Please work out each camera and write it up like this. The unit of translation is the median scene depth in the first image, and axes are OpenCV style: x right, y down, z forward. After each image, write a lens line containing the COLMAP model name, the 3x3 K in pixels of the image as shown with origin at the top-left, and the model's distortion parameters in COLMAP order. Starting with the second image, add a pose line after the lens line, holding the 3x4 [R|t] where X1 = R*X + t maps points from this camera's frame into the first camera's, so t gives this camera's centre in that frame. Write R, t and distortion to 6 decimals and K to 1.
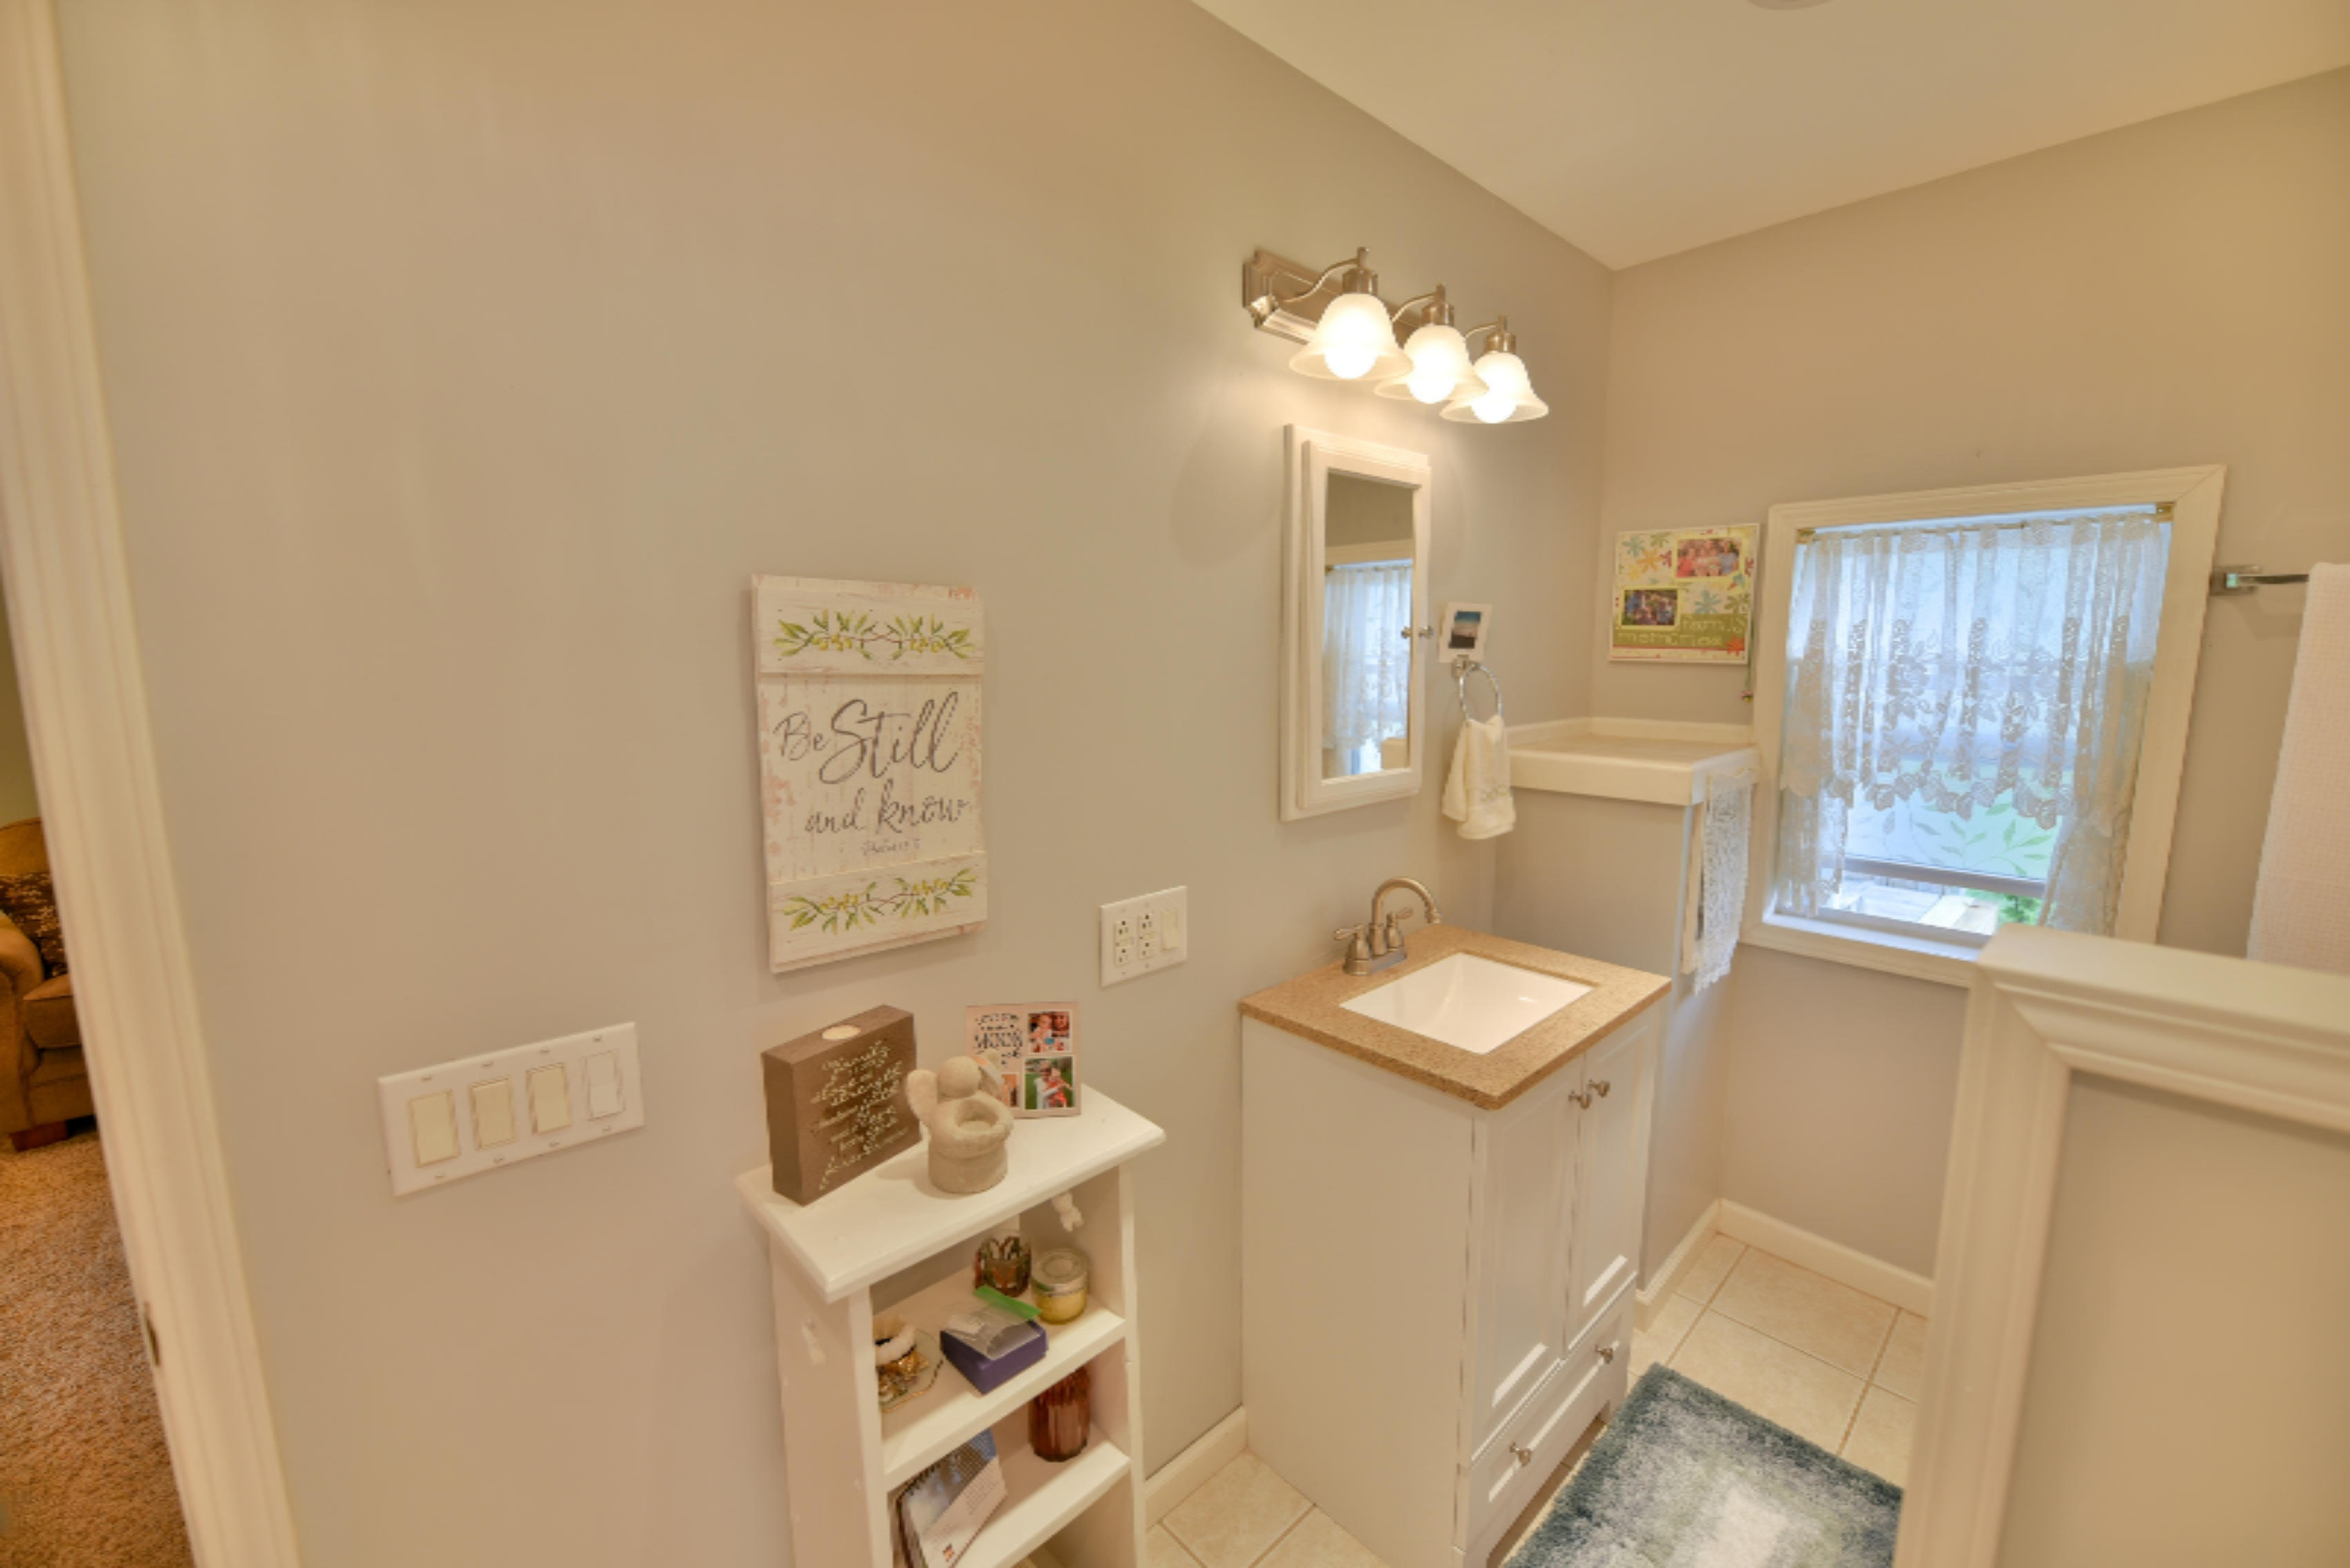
lens RADIAL K [[940.2, 0, 1175.0], [0, 940.2, 784.0], [0, 0, 1]] dist [-0.010592, -0.004004]
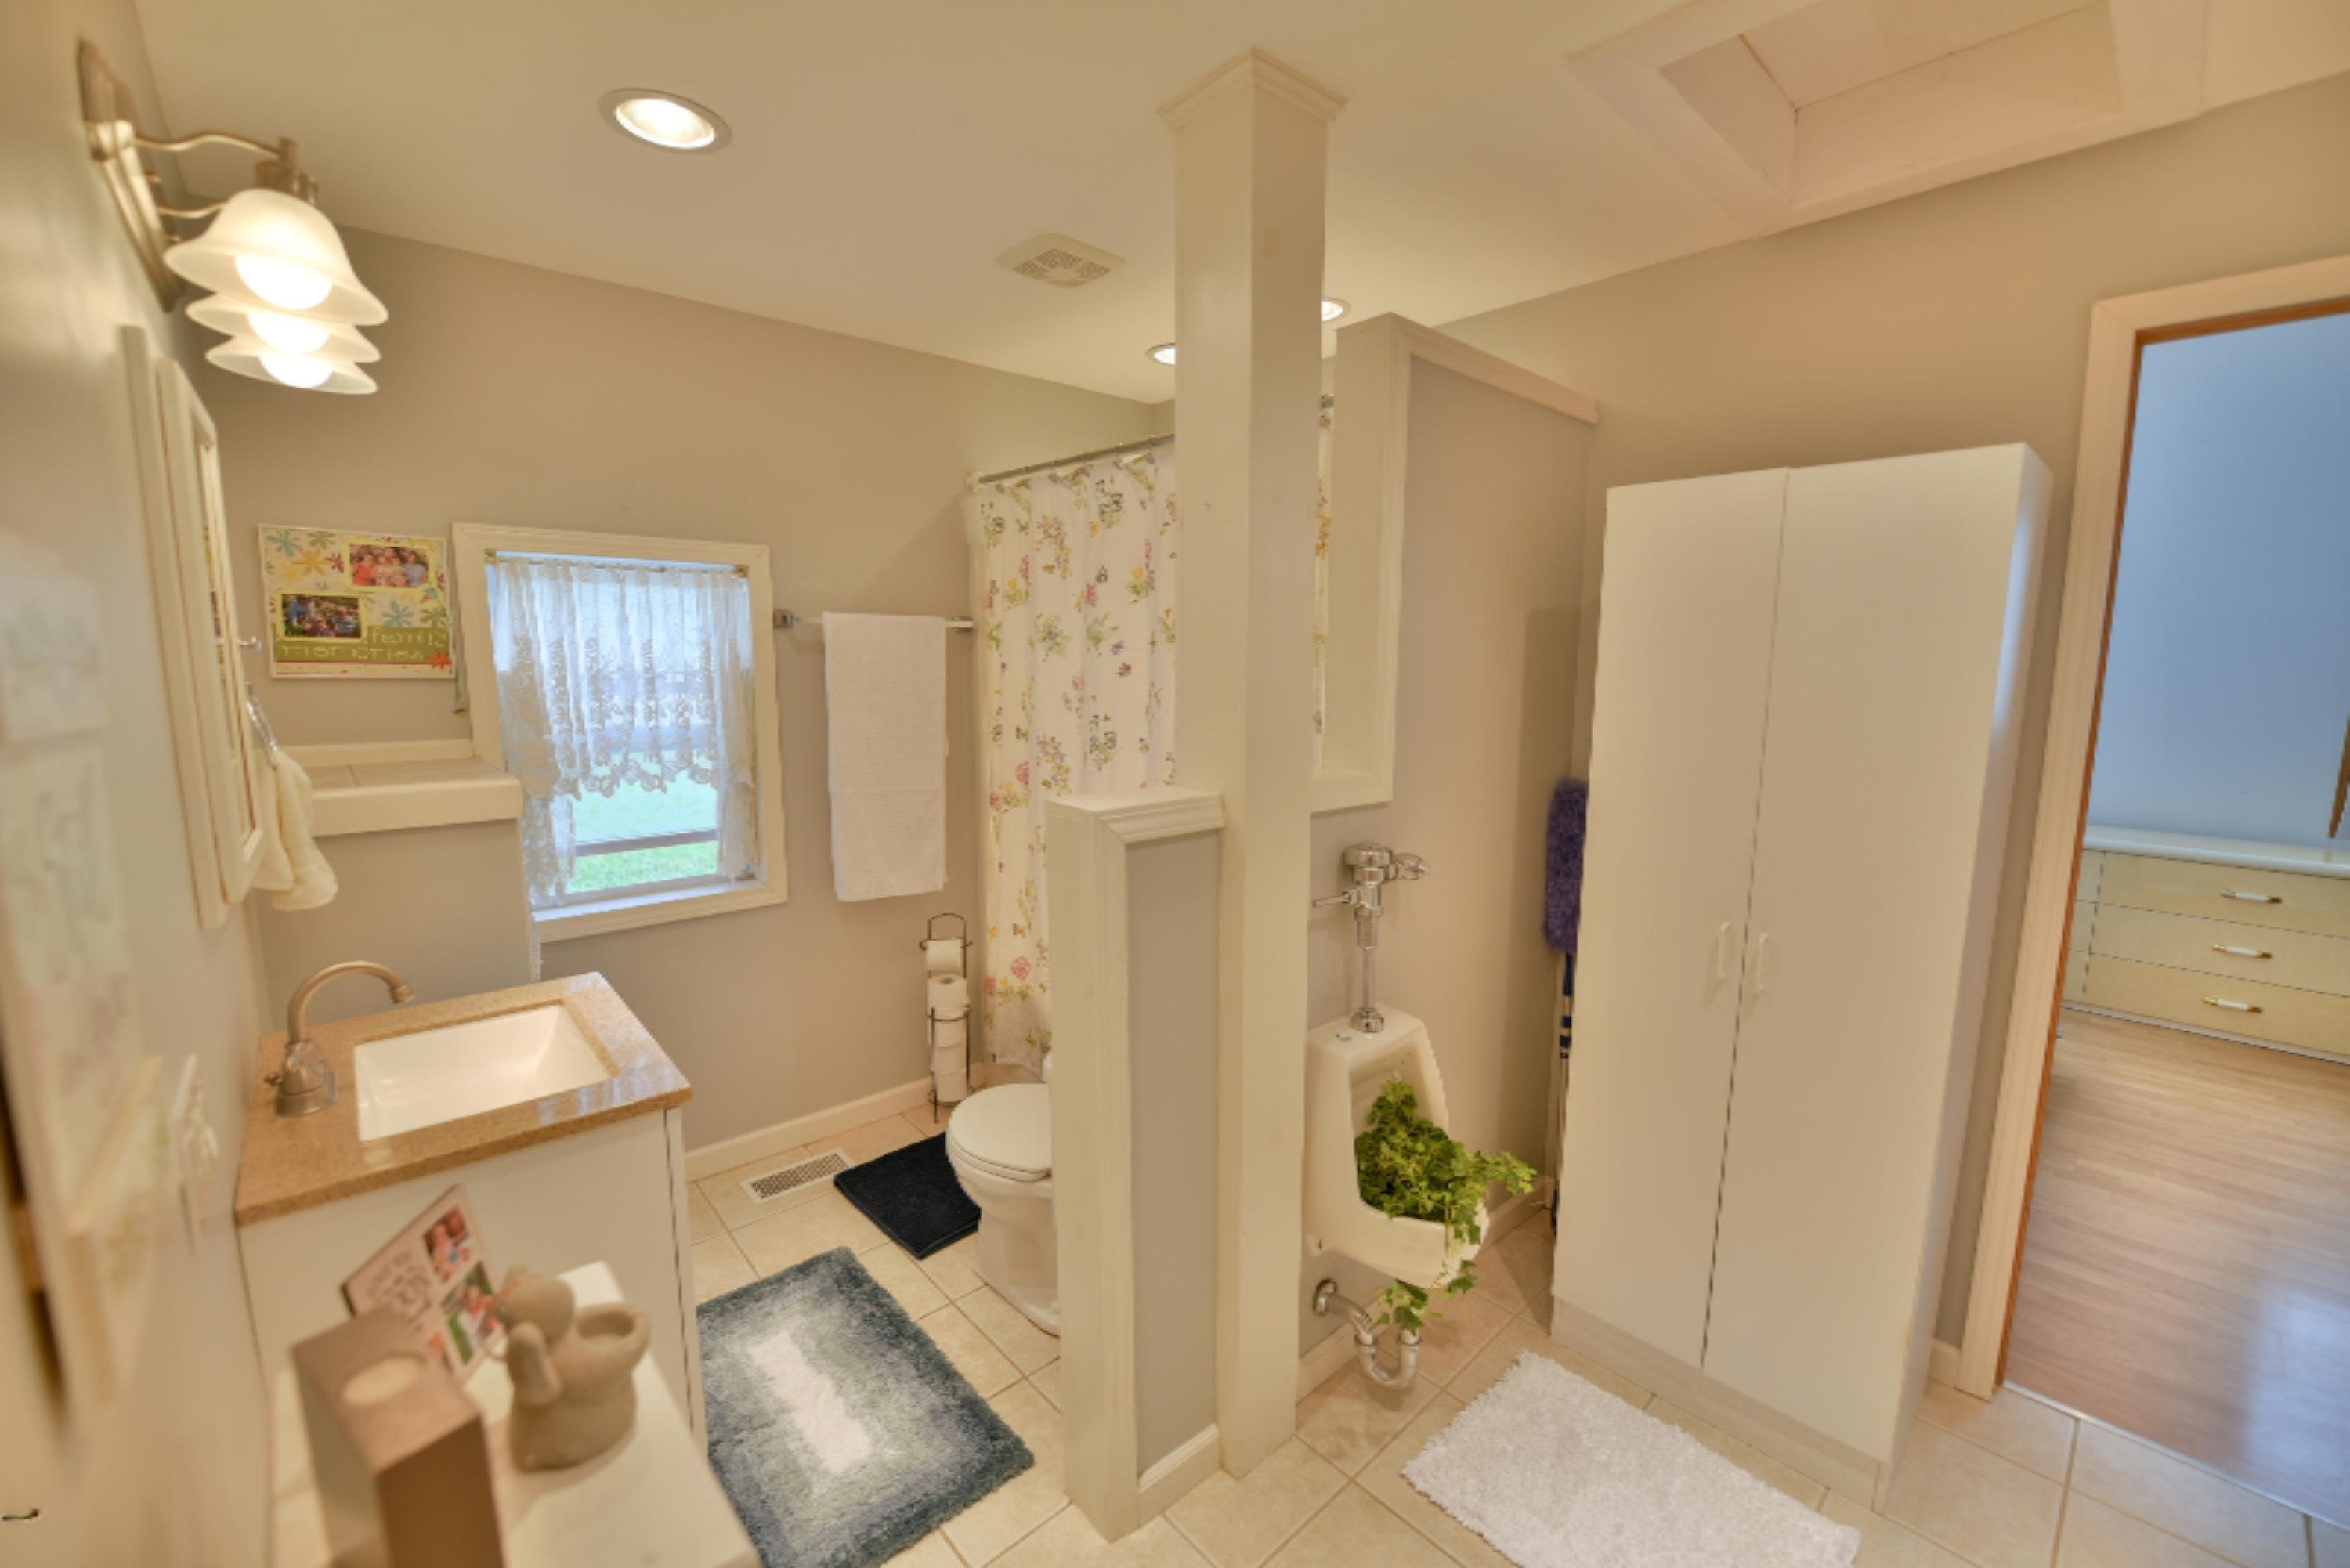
lens RADIAL K [[940.2, 0, 1175.0], [0, 940.2, 784.0], [0, 0, 1]] dist [-0.010592, -0.004004]
pose [[0.012849, -0.129249, 0.991529, -0.403574], [0.141781, 0.981827, 0.126147, -0.035649], [-0.989815, 0.138959, 0.030941, 0.234933]]
